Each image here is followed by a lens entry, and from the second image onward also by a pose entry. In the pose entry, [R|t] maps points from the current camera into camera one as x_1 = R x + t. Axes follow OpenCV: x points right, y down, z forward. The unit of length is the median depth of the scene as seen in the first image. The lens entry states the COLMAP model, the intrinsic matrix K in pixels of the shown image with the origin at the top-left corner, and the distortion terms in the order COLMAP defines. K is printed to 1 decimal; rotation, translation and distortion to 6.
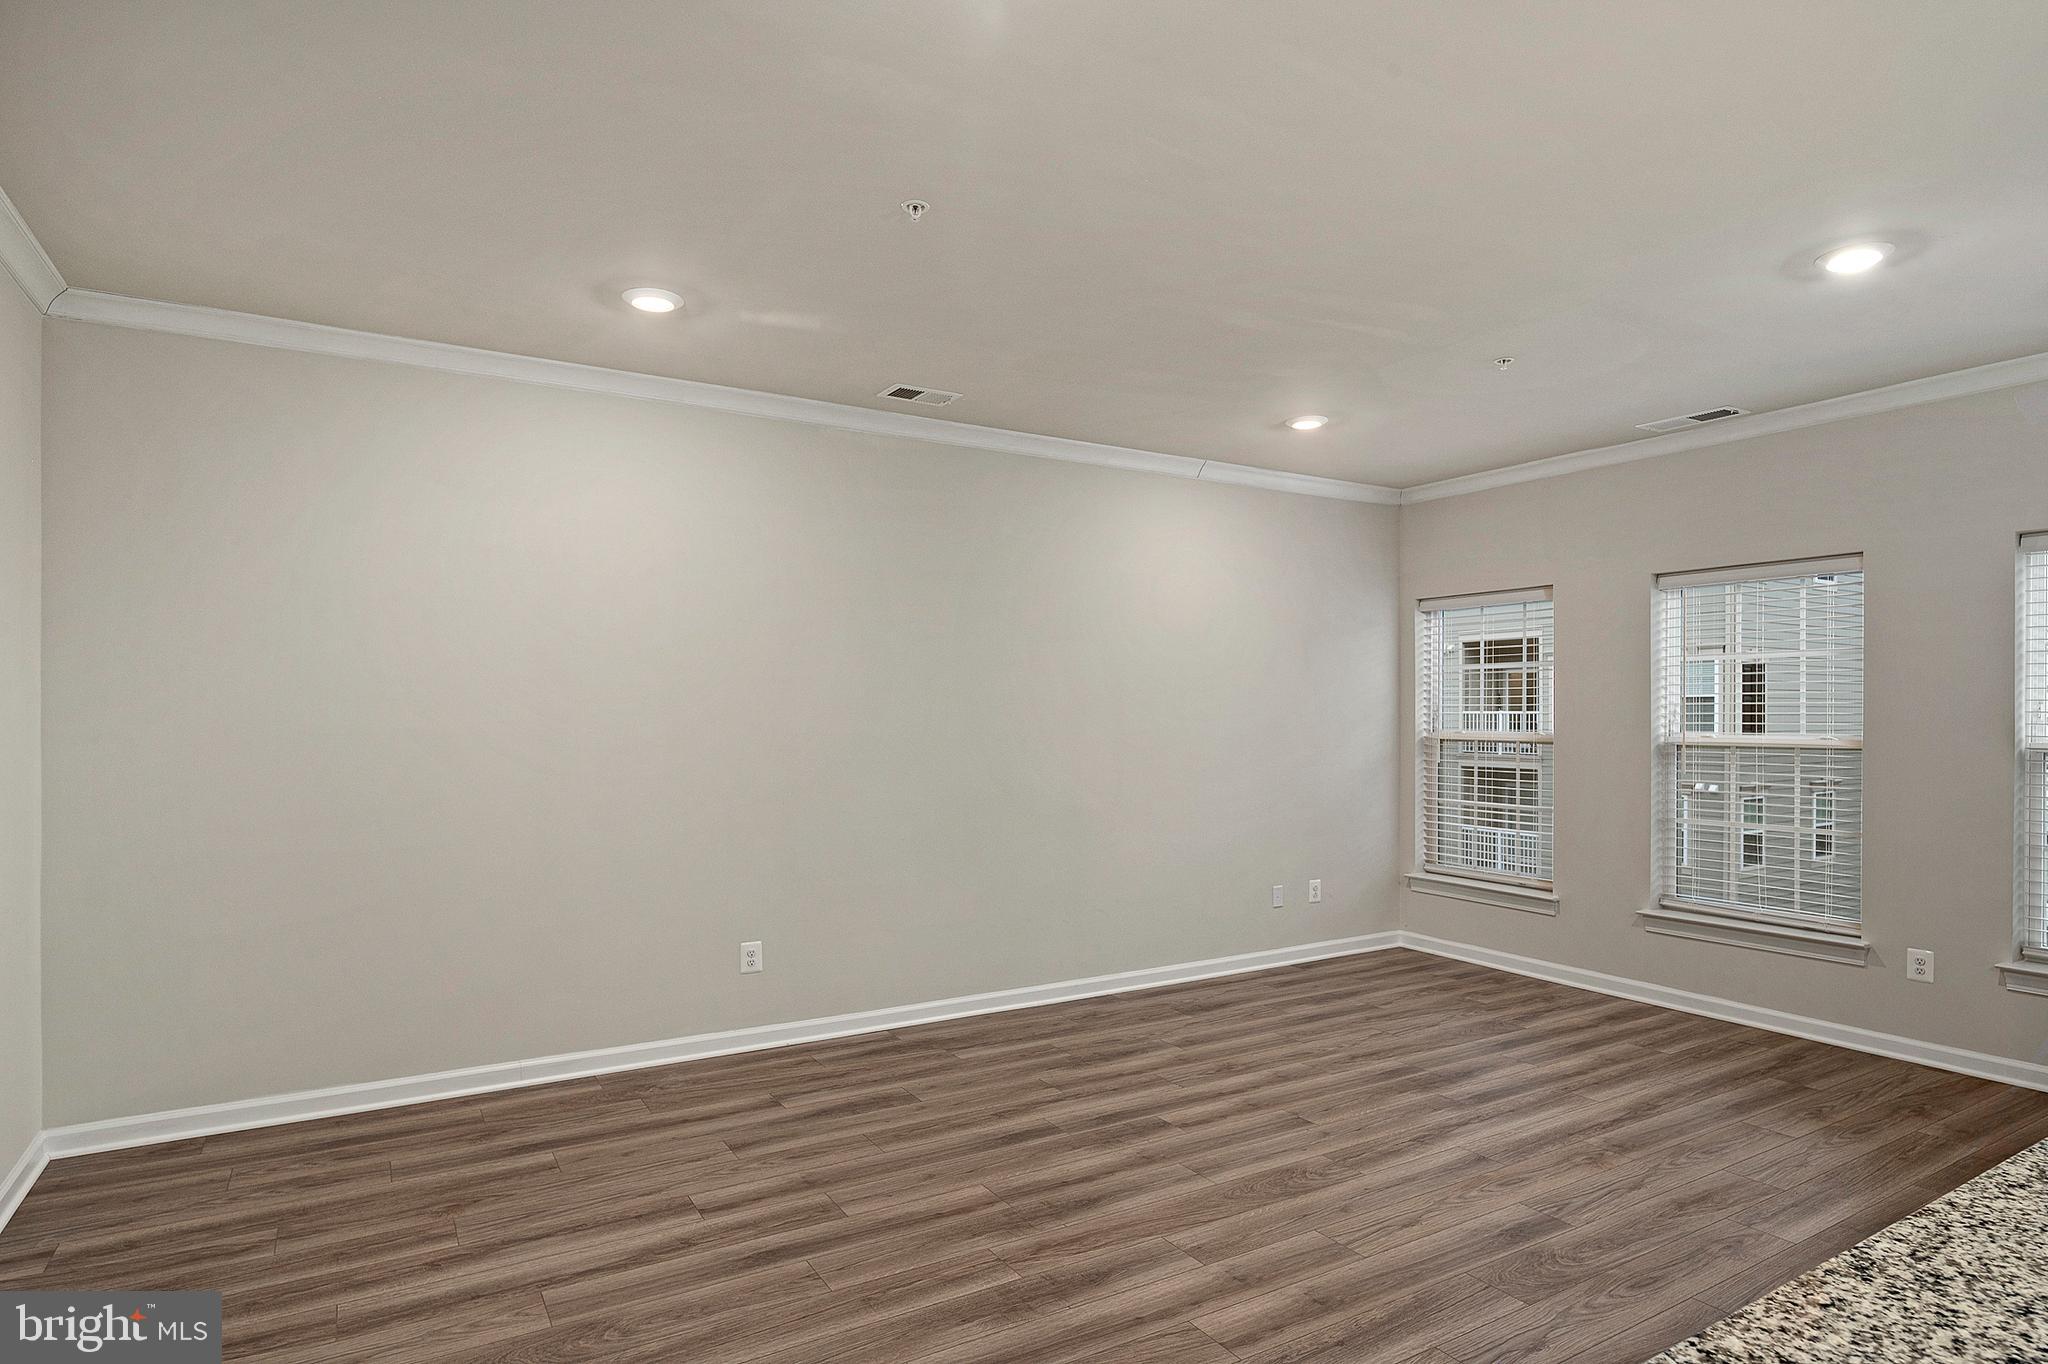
lens RADIAL K [[1104.8, 0, 1013.3], [0, 1104.8, 697.3], [0, 0, 1]] dist [0.002718, 0.000037]
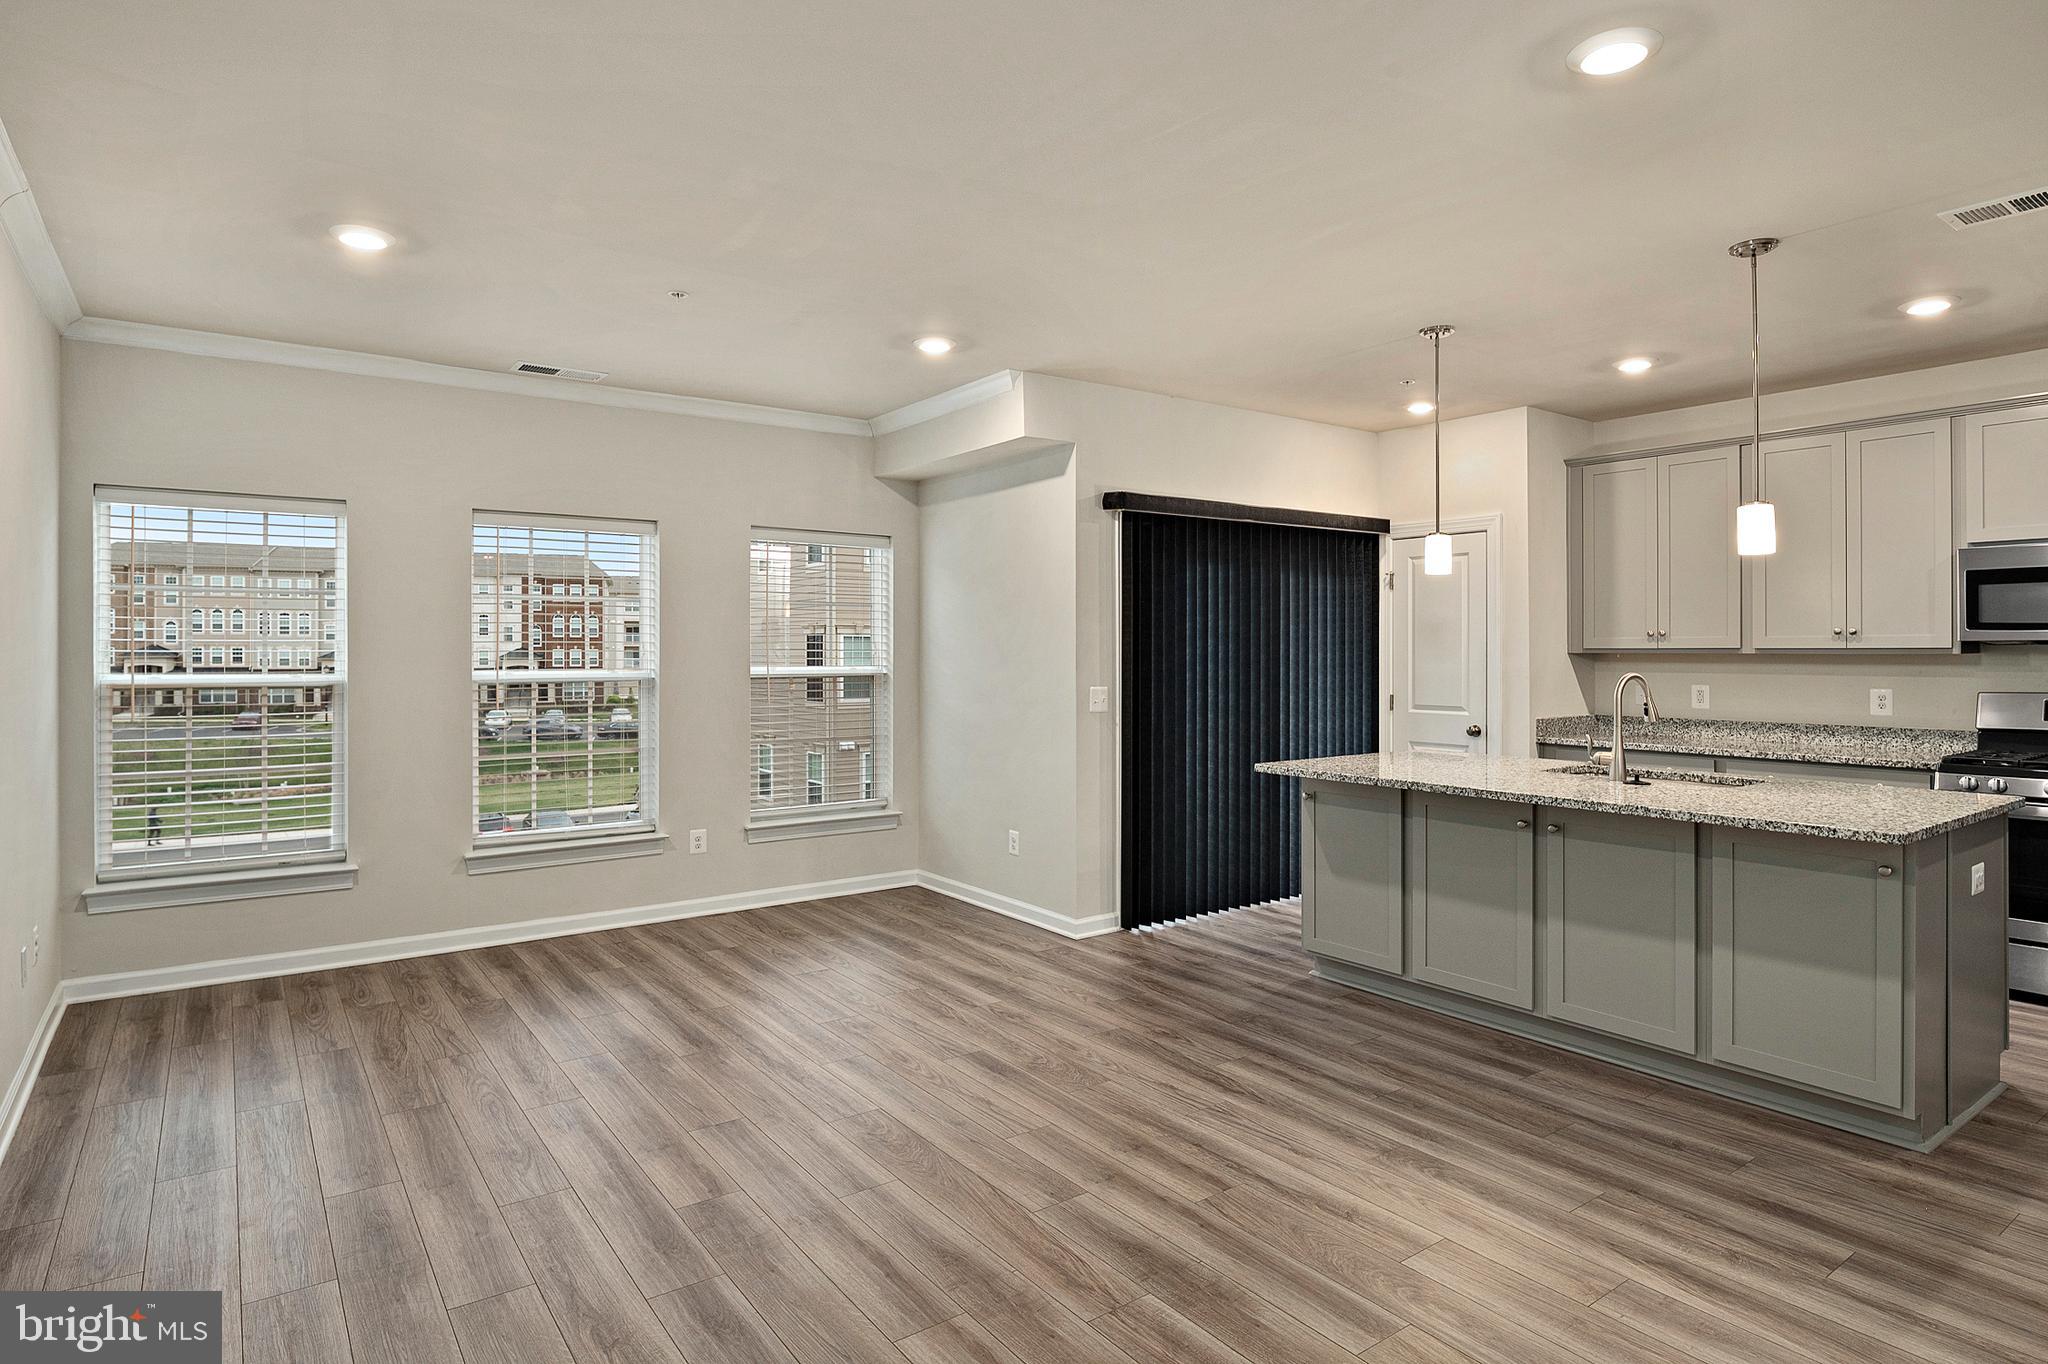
lens RADIAL K [[1104.8, 0, 1020.3], [0, 1104.8, 662.4], [0, 0, 1]] dist [0.002718, 0.000037]
pose [[-0.083228, -0.010233, 0.996478, -0.638487], [-0.014775, 0.999850, 0.009034, 0.011548], [-0.996421, -0.013971, -0.083367, 0.881951]]
